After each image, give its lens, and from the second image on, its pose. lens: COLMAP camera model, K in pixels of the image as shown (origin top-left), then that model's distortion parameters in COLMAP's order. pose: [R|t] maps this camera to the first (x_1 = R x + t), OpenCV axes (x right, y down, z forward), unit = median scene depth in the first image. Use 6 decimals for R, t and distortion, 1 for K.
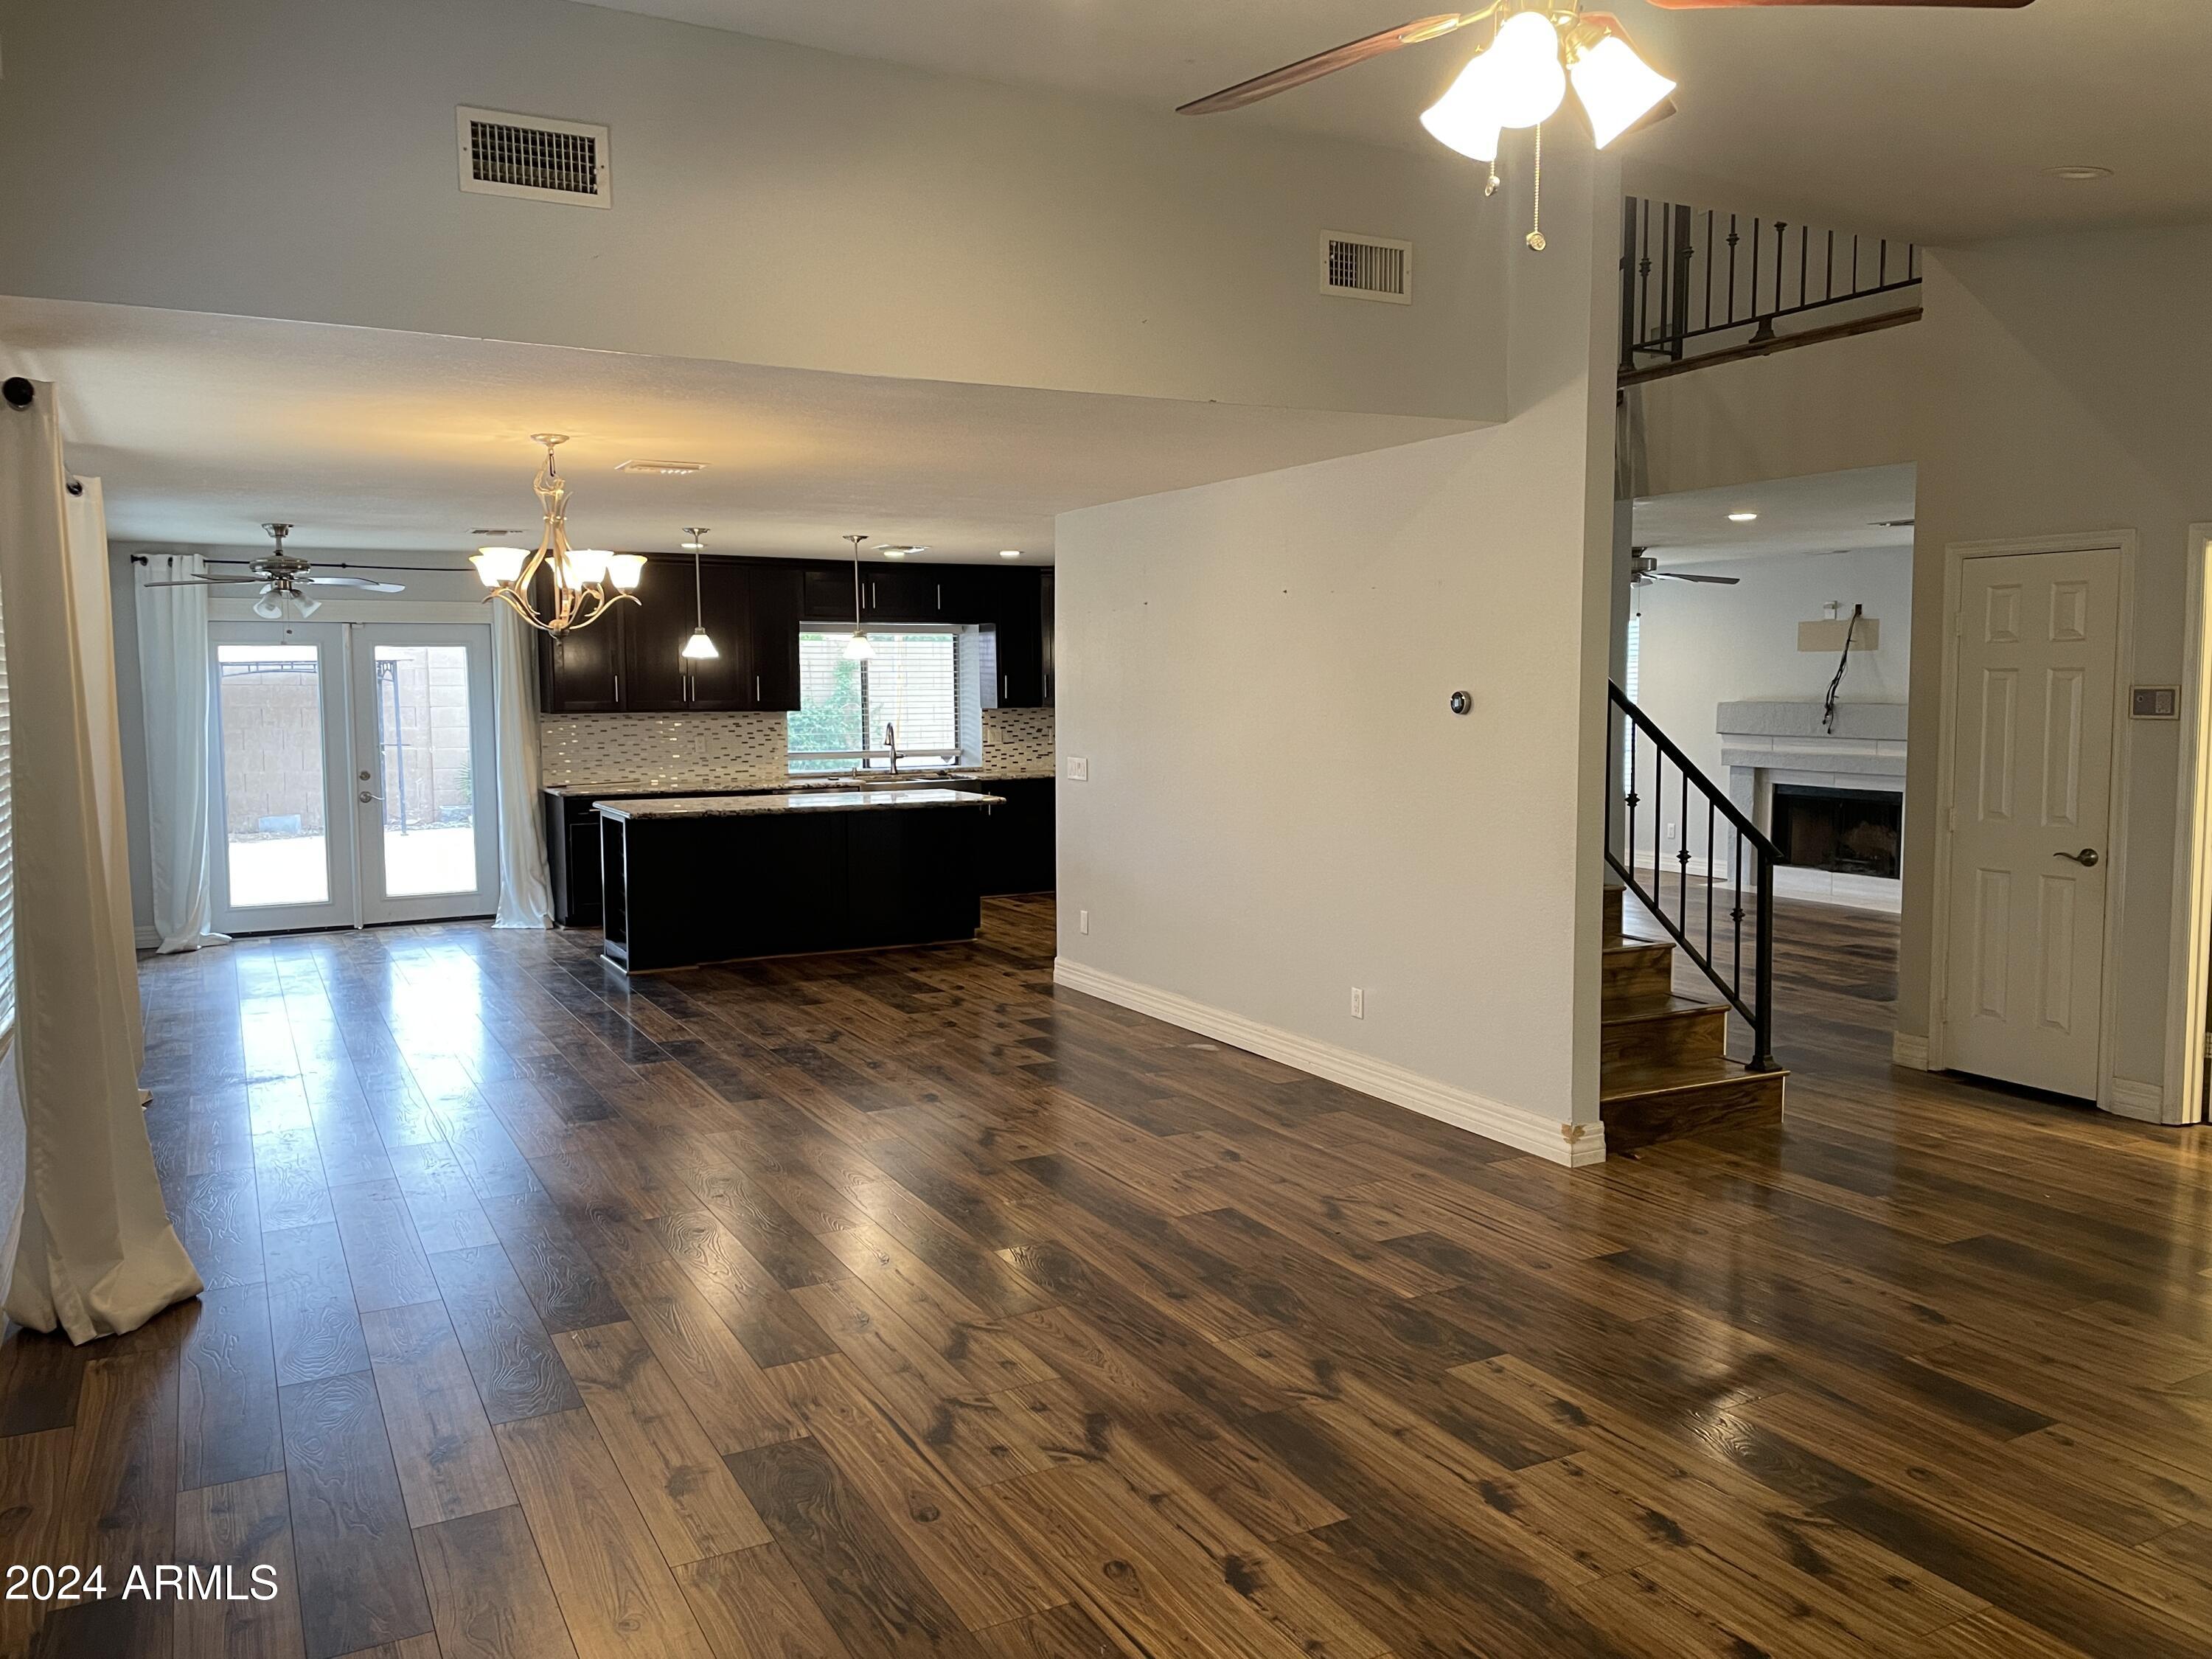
lens RADIAL K [[1665.9, 0, 1115.7], [0, 1665.9, 824.4], [0, 0, 1]] dist [0.069110, -0.070093]
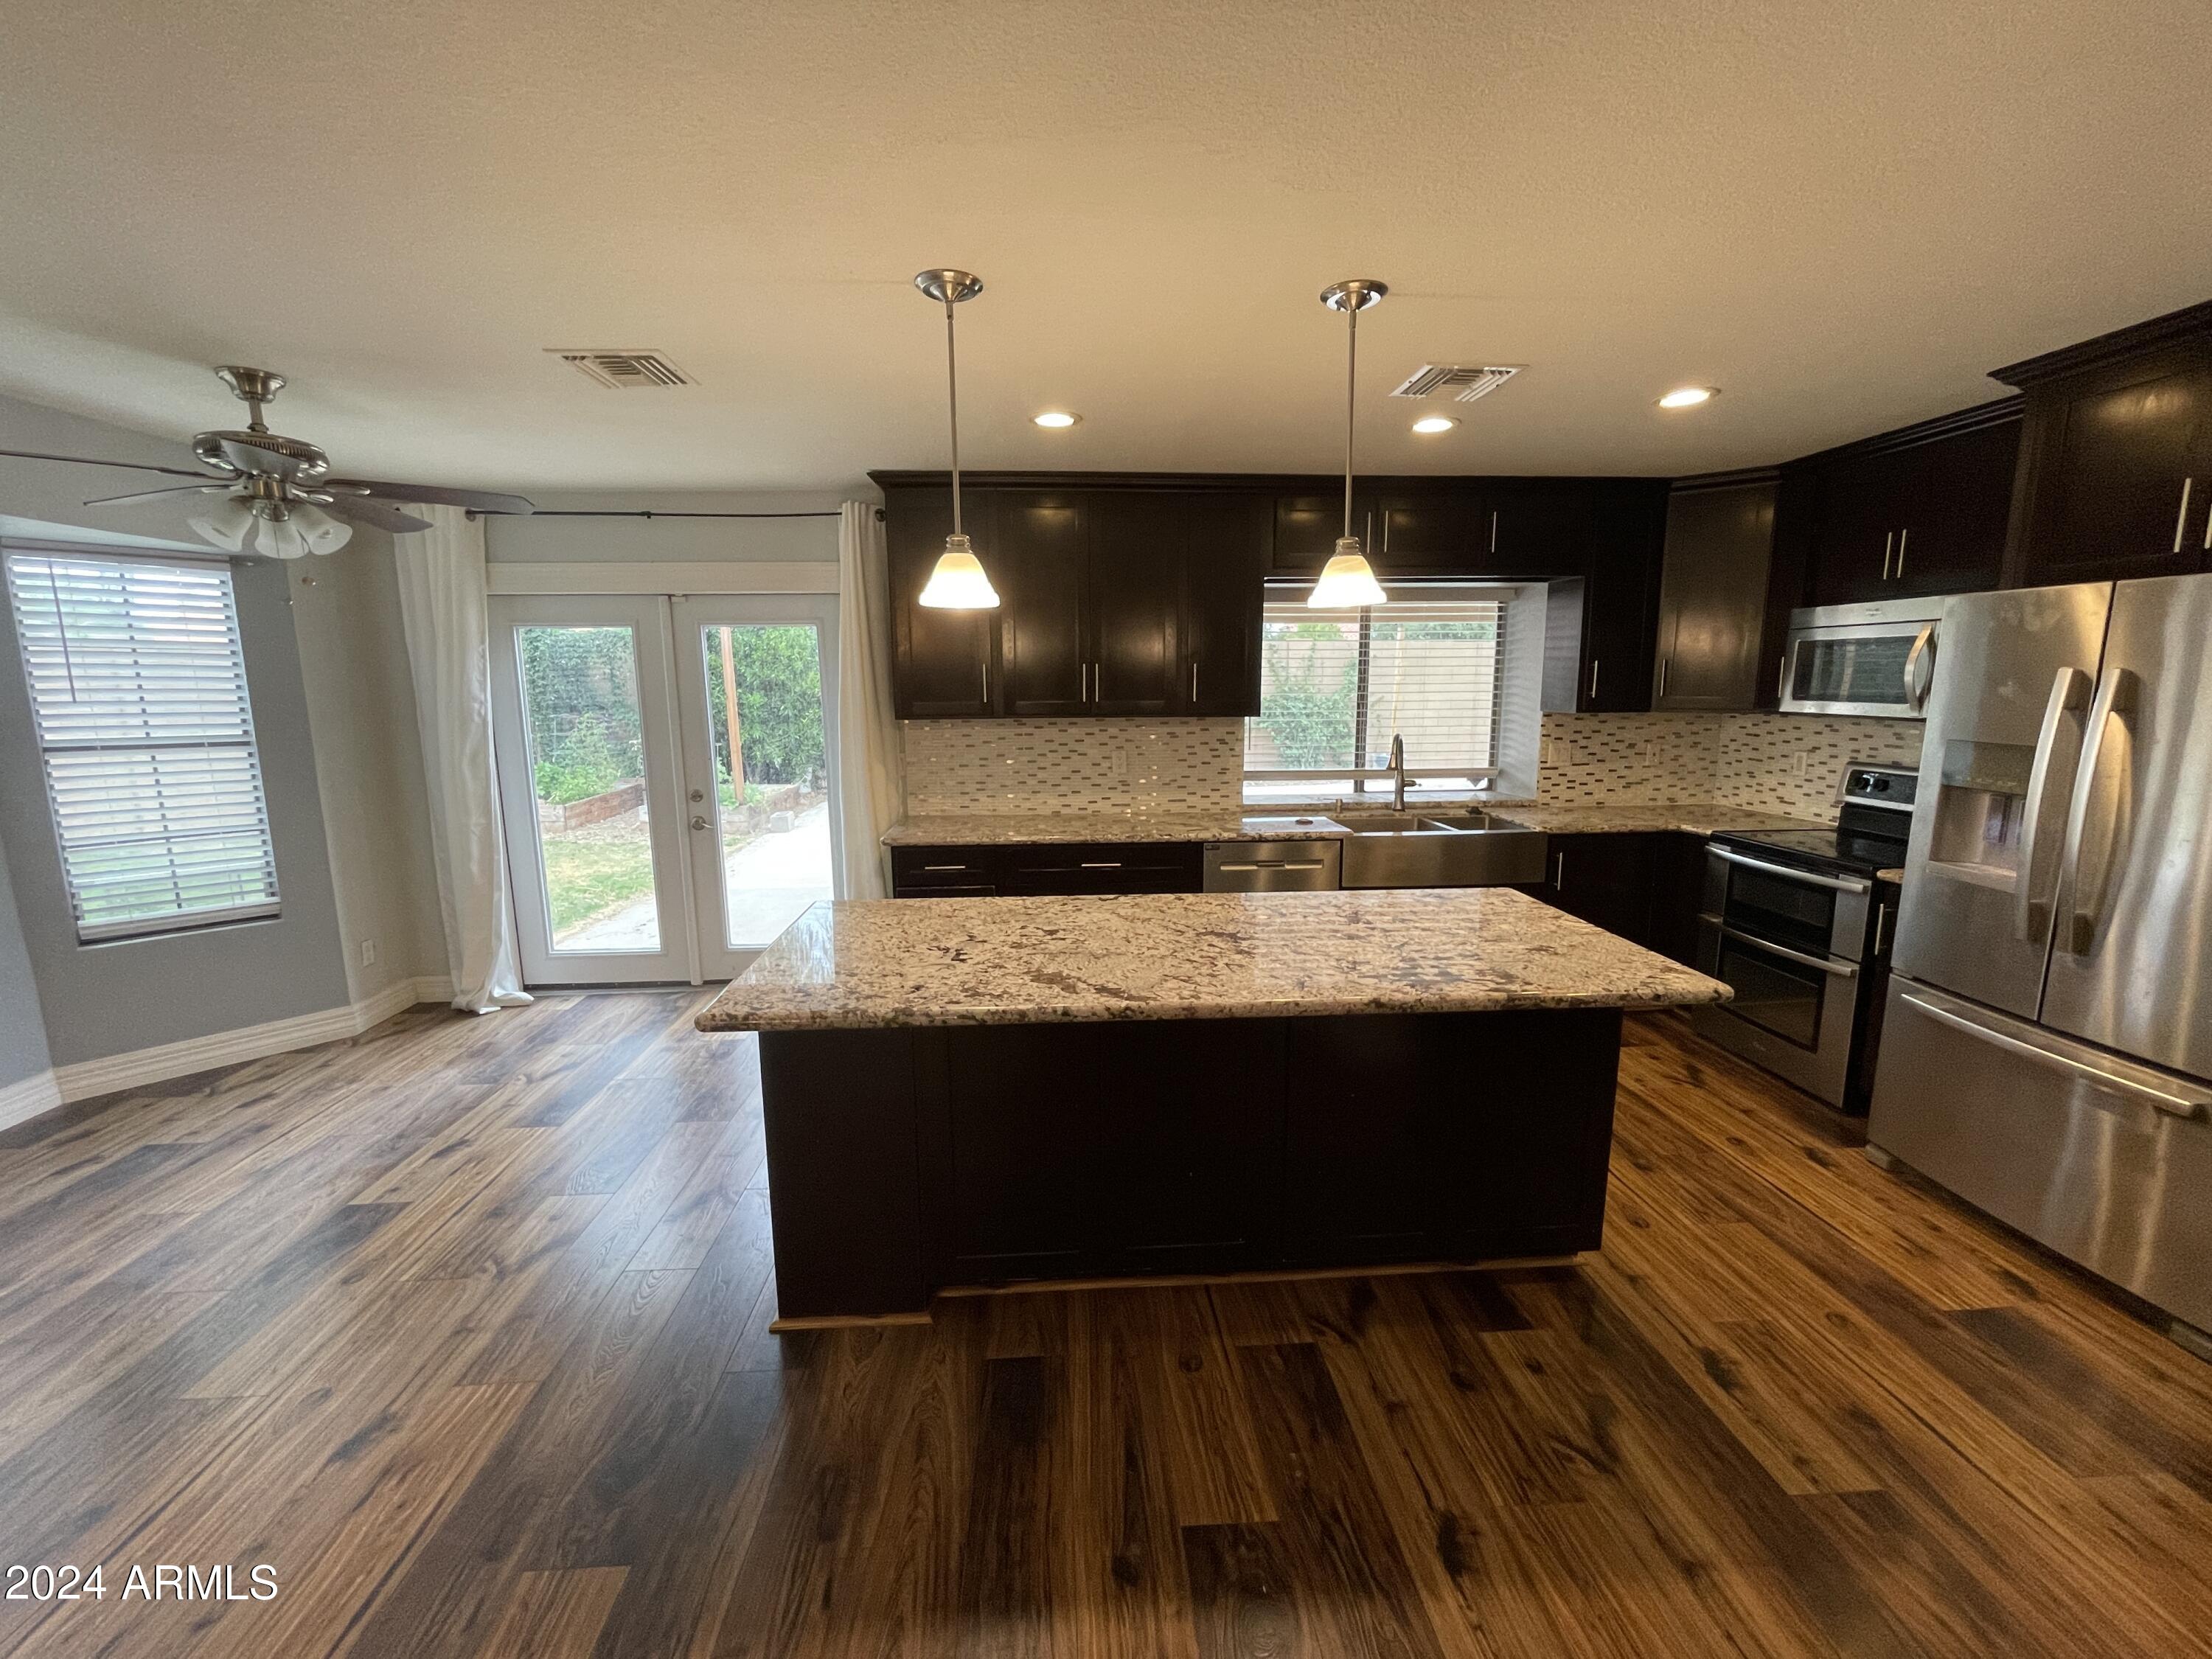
lens RADIAL K [[908.6, 0, 1107.2], [0, 908.6, 838.5], [0, 0, 1]] dist [0.002559, 0.000495]
pose [[0.905123, 0.074747, -0.418528, -0.105939], [-0.034876, 0.994160, 0.102128, -0.065263], [0.423717, -0.077842, 0.902443, 0.770925]]
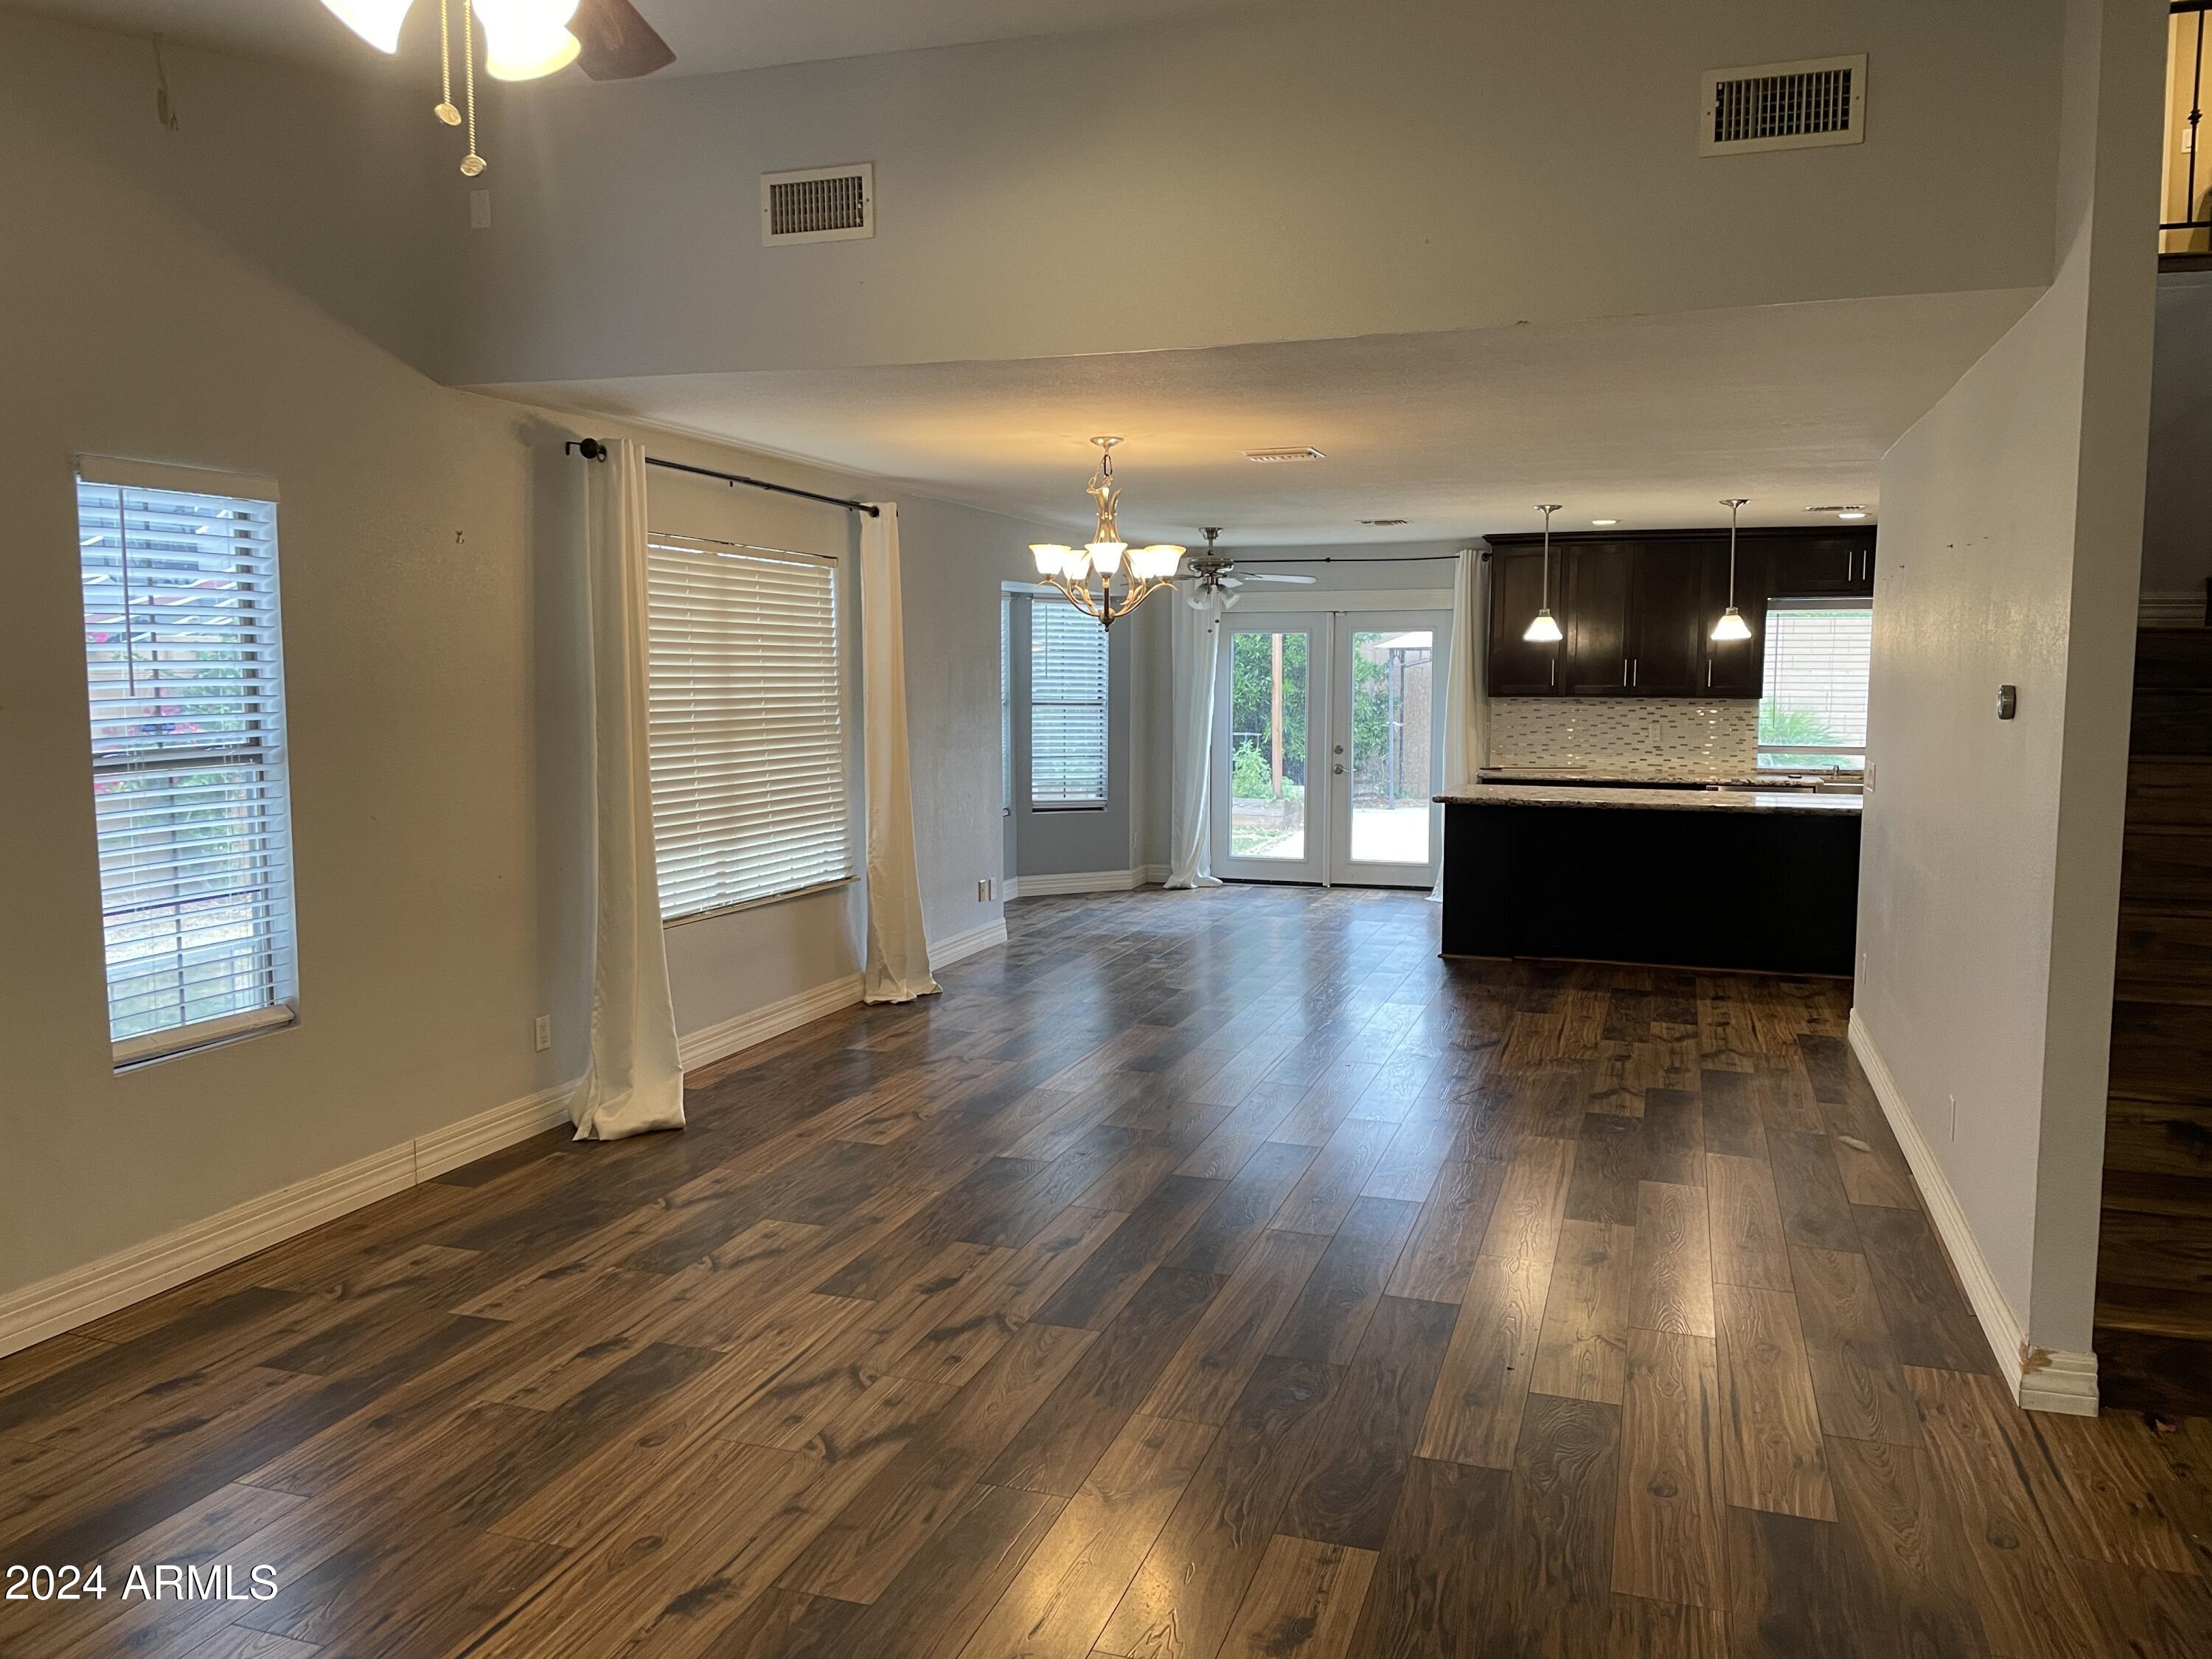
lens RADIAL K [[1665.9, 0, 1108.4], [0, 1665.9, 835.0], [0, 0, 1]] dist [0.069110, -0.070093]
pose [[0.681959, 0.080904, -0.726902, 0.277363], [-0.069335, 0.996538, 0.045866, -0.014561], [0.728096, 0.019121, 0.685208, 0.155807]]
